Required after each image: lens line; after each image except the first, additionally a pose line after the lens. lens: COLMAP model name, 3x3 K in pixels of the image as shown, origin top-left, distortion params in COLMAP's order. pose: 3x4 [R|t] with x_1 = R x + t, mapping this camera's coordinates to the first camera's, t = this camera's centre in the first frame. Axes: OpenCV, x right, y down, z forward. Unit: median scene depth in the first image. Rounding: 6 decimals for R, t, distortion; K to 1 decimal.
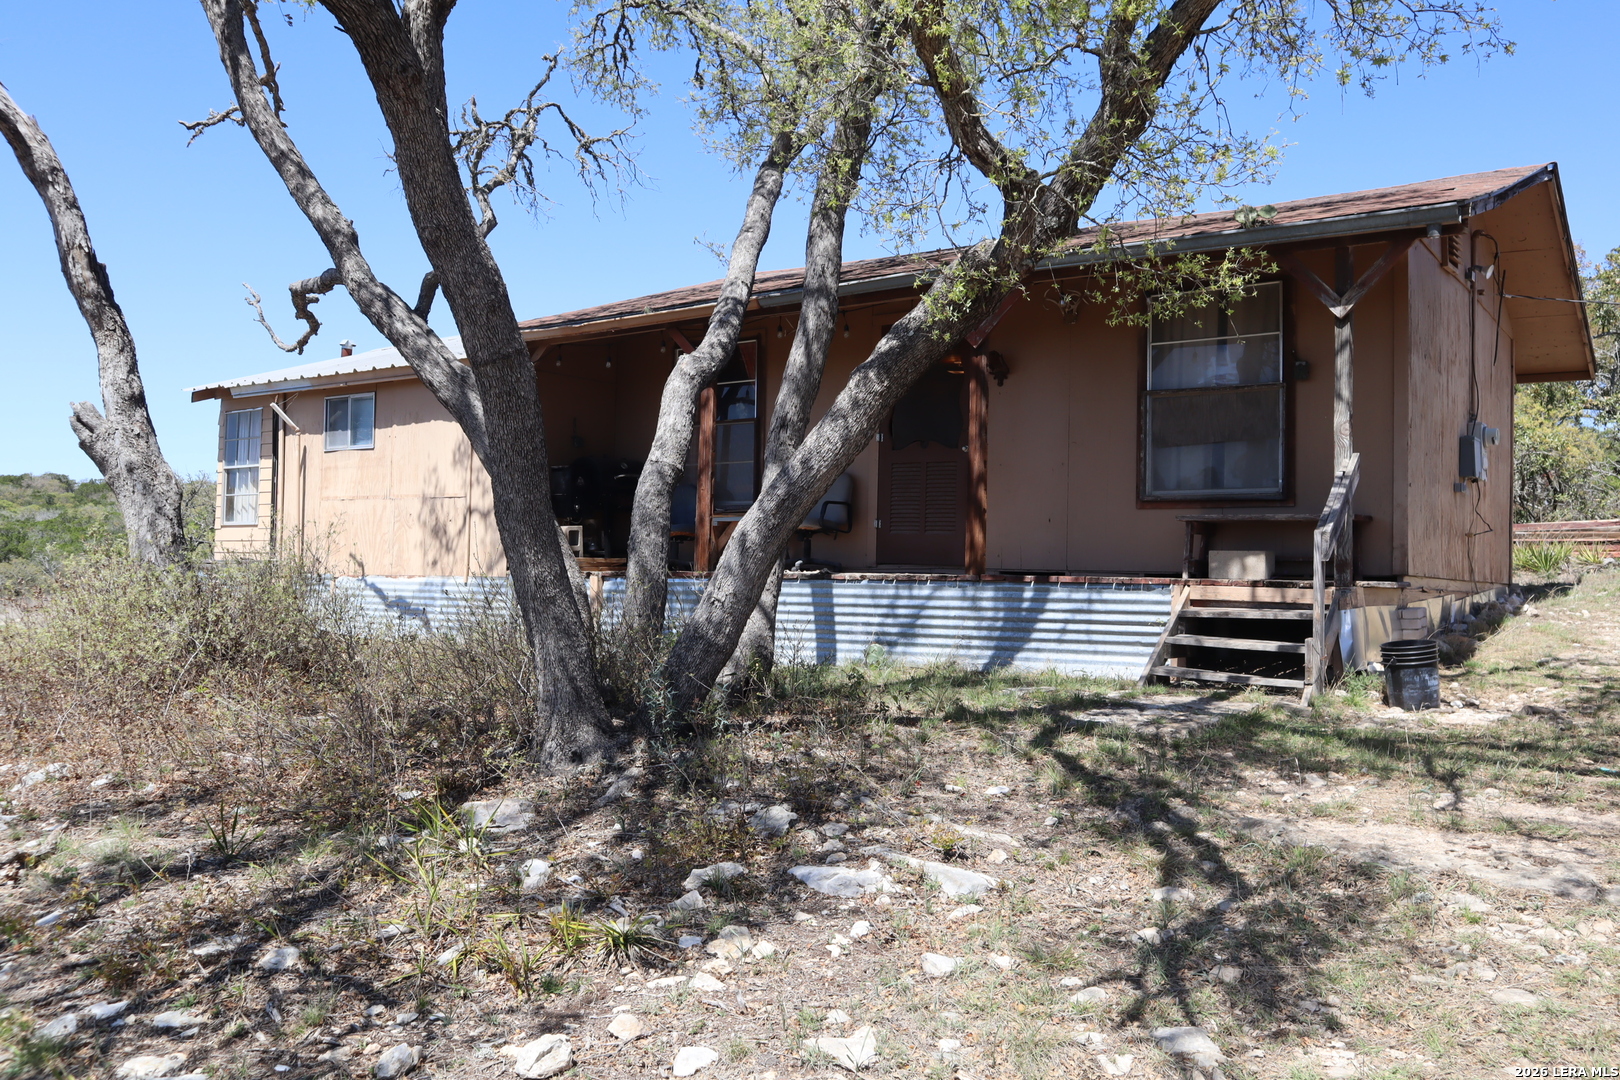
lens RADIAL K [[1341.1, 0, 810.0], [0, 1341.1, 540.0], [0, 0, 1]] dist [-0.029392, -0.004671]
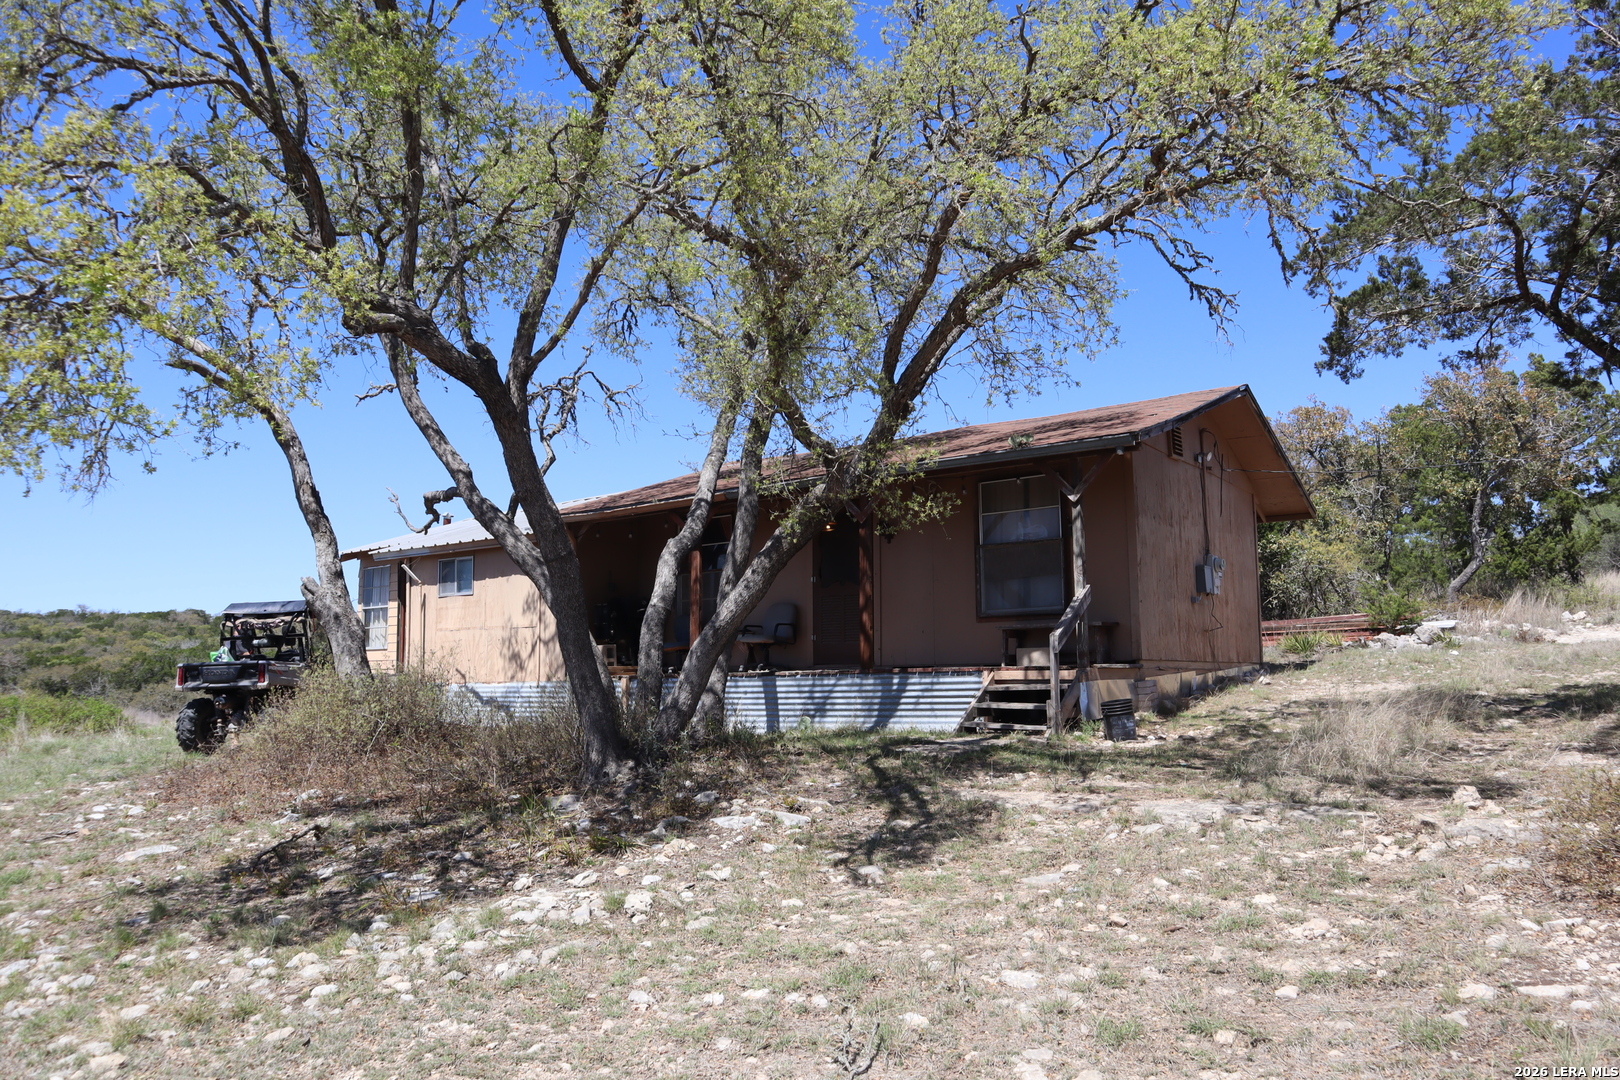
lens RADIAL K [[1351.0, 0, 810.0], [0, 1351.0, 540.0], [0, 0, 1]] dist [-0.158615, 0.009079]
pose [[0.998698, -0.034094, -0.037951, 0.130478], [0.030936, 0.996241, -0.080911, 0.001378], [0.040567, 0.079632, 0.995999, -0.588066]]
